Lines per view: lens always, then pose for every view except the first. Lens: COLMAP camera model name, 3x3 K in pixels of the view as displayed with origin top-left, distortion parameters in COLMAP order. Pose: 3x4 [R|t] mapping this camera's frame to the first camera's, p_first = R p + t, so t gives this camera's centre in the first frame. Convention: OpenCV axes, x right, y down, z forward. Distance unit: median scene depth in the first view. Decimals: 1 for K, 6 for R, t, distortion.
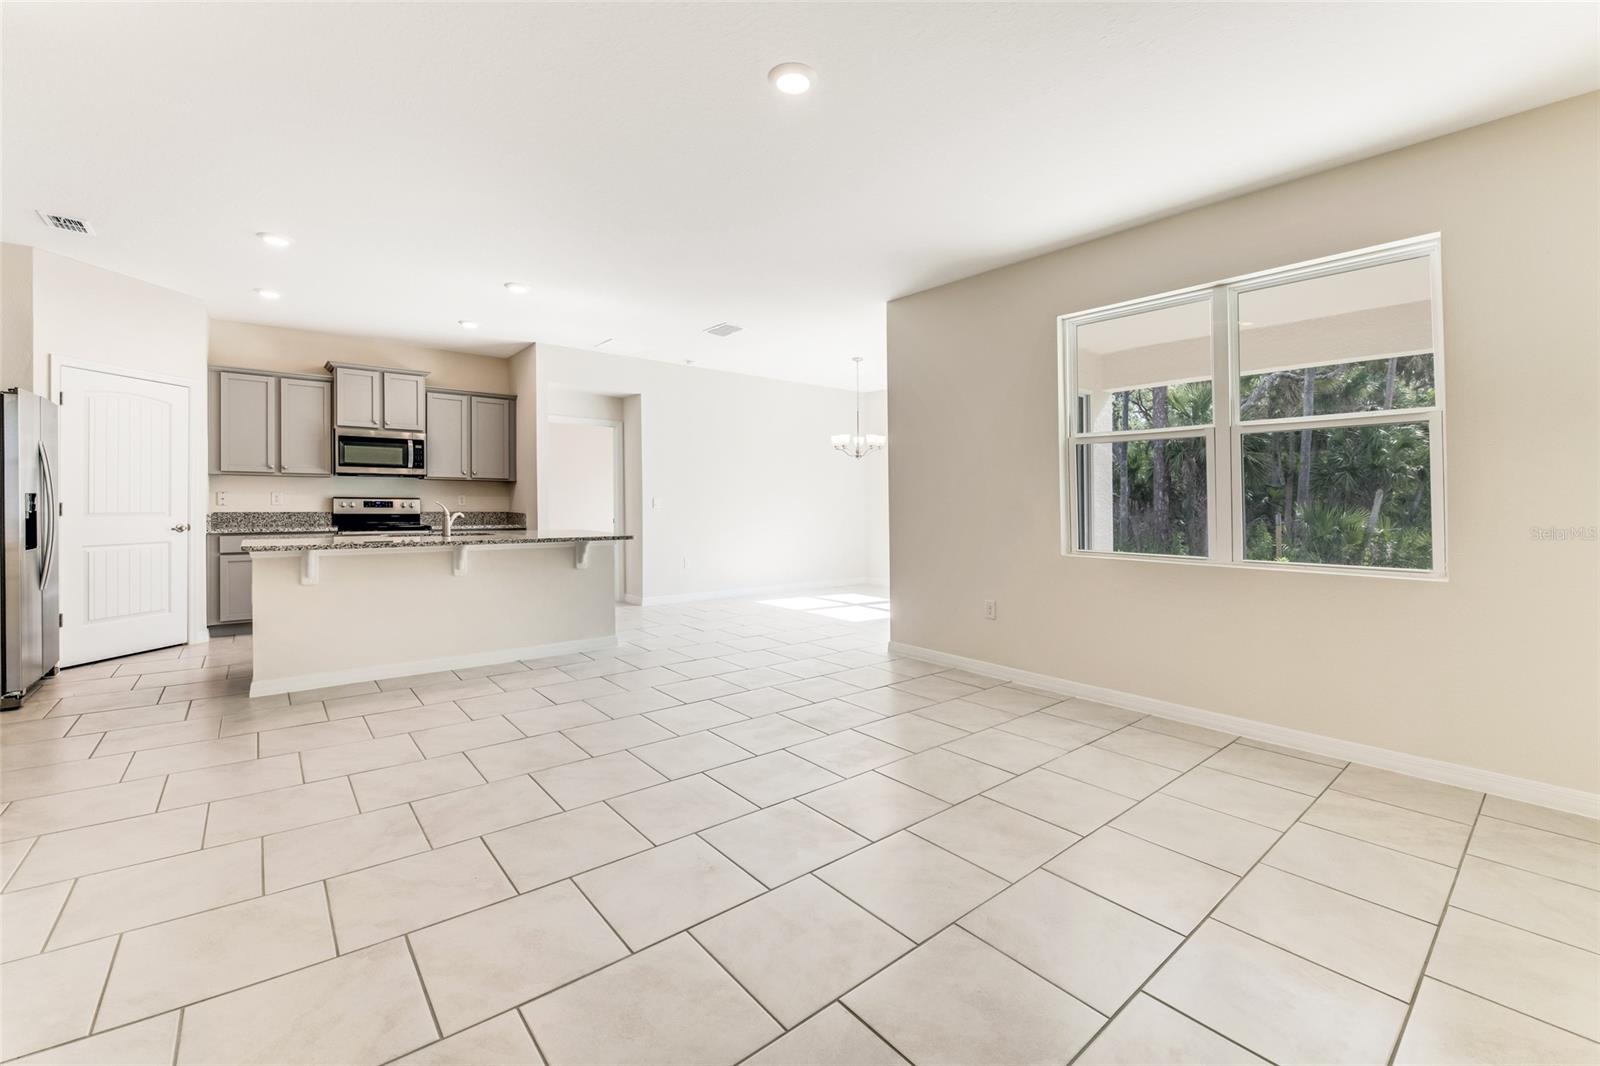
lens RADIAL K [[662.2, 0, 795.6], [0, 662.2, 499.2], [0, 0, 1]] dist [-0.001183, -0.008339]
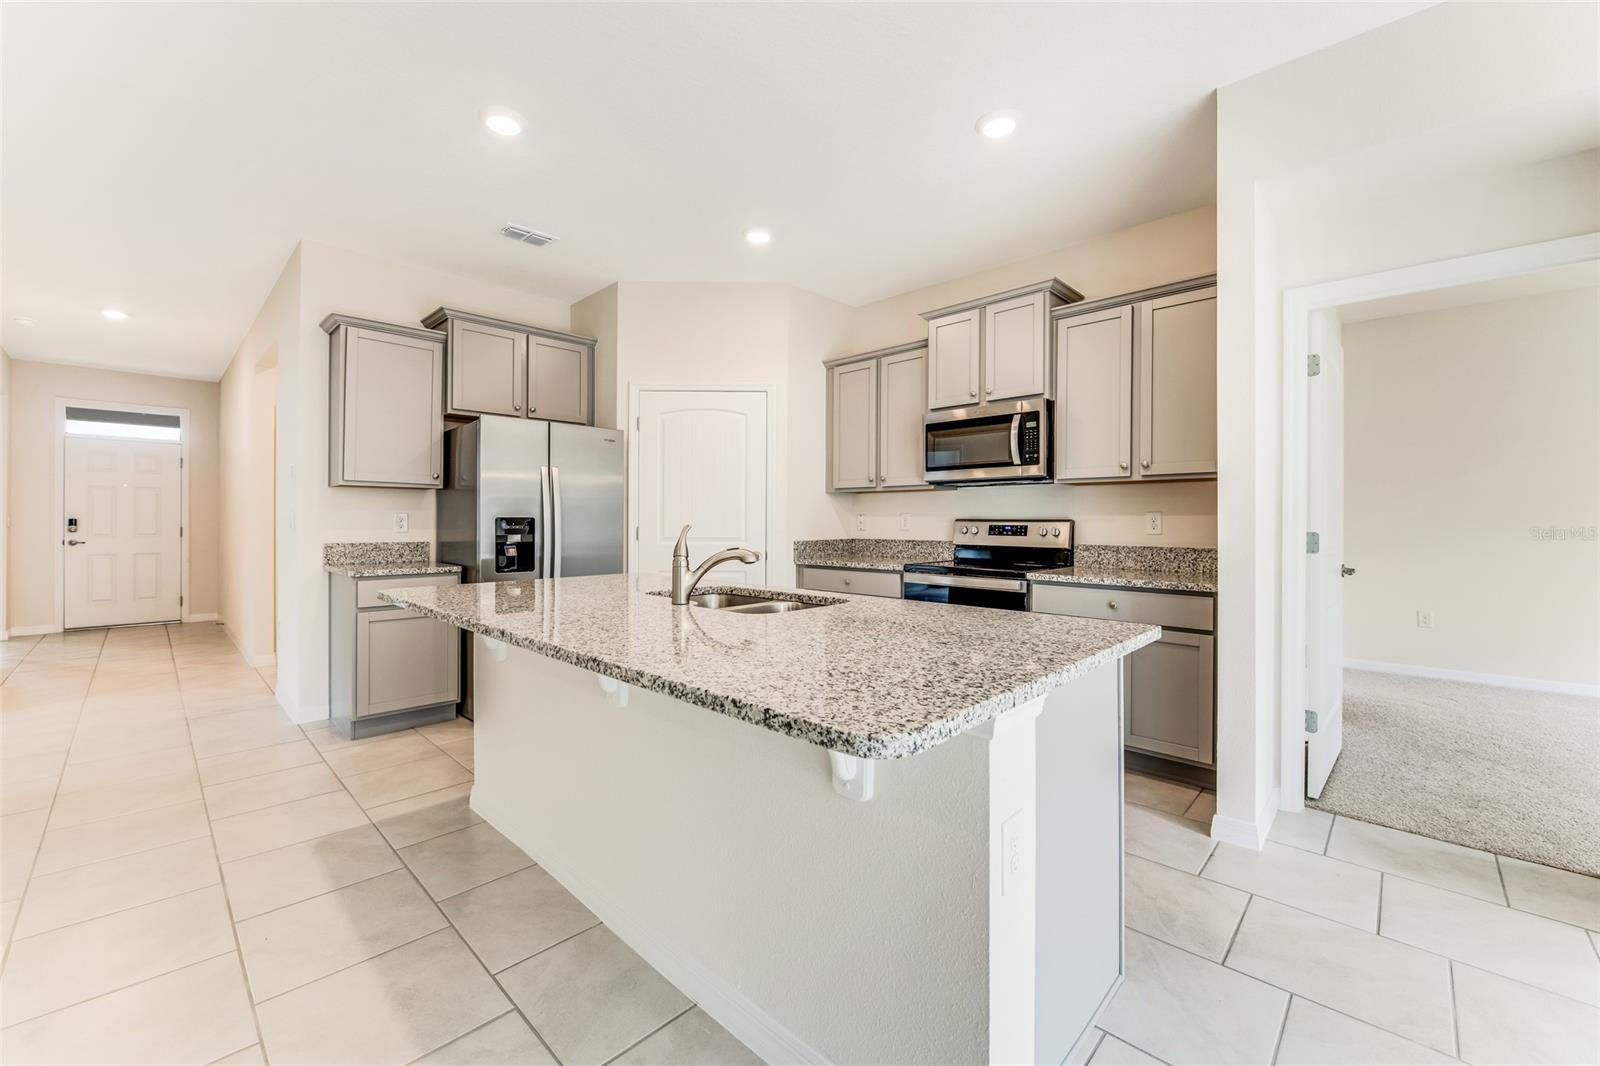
lens RADIAL K [[647.7, 0, 801.7], [0, 647.7, 528.5], [0, 0, 1]] dist [-0.001366, -0.000251]
pose [[0.118915, 0.002046, -0.992902, -0.067564], [0.001886, 0.999996, 0.002286, 0.004288], [0.992903, -0.002145, 0.118911, 0.759993]]
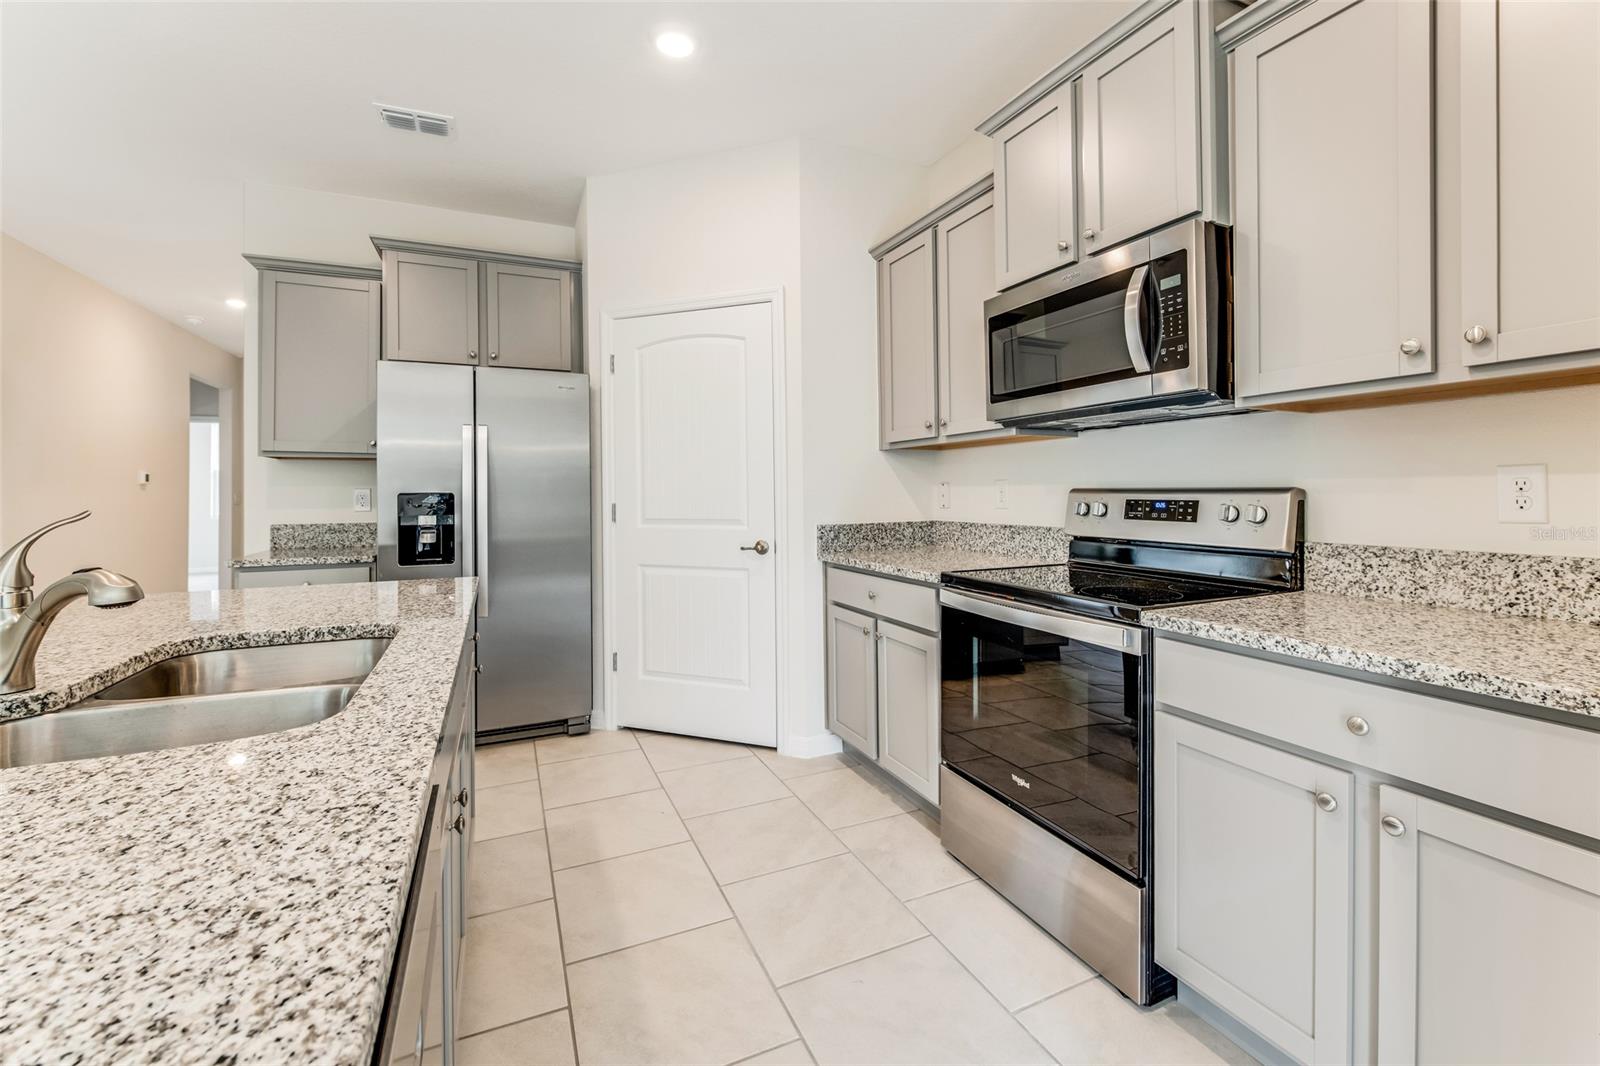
lens RADIAL K [[675.0, 0, 798.3], [0, 675.0, 485.4], [0, 0, 1]] dist [-0.010262, -0.000105]
pose [[-0.258815, -0.019091, -0.965738, -0.293655], [0.007288, 0.999738, -0.021716, 0.001833], [0.965899, -0.012659, -0.258608, 0.940569]]
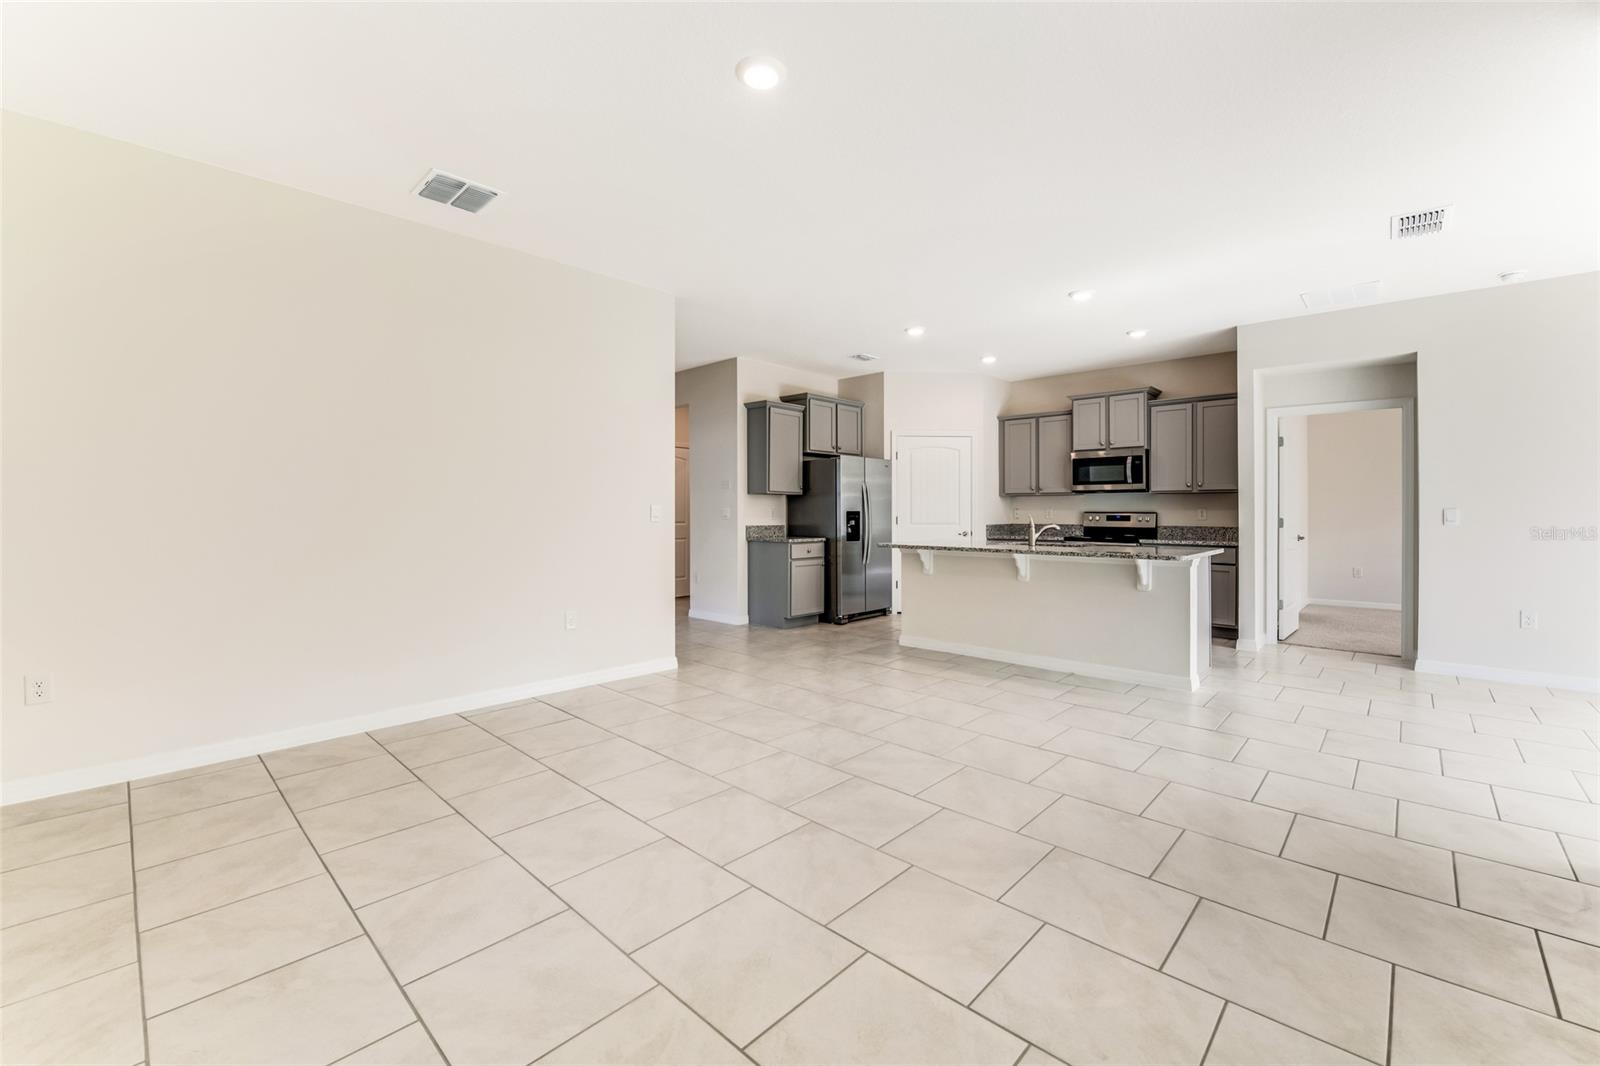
lens RADIAL K [[661.3, 0, 805.8], [0, 661.3, 516.8], [0, 0, 1]] dist [0.000368, -0.007779]
pose [[0.140455, -0.002490, -0.990084, 0.378573], [0.001884, 0.999996, -0.002248, 0.006807], [0.990085, -0.001550, 0.140459, 0.348699]]
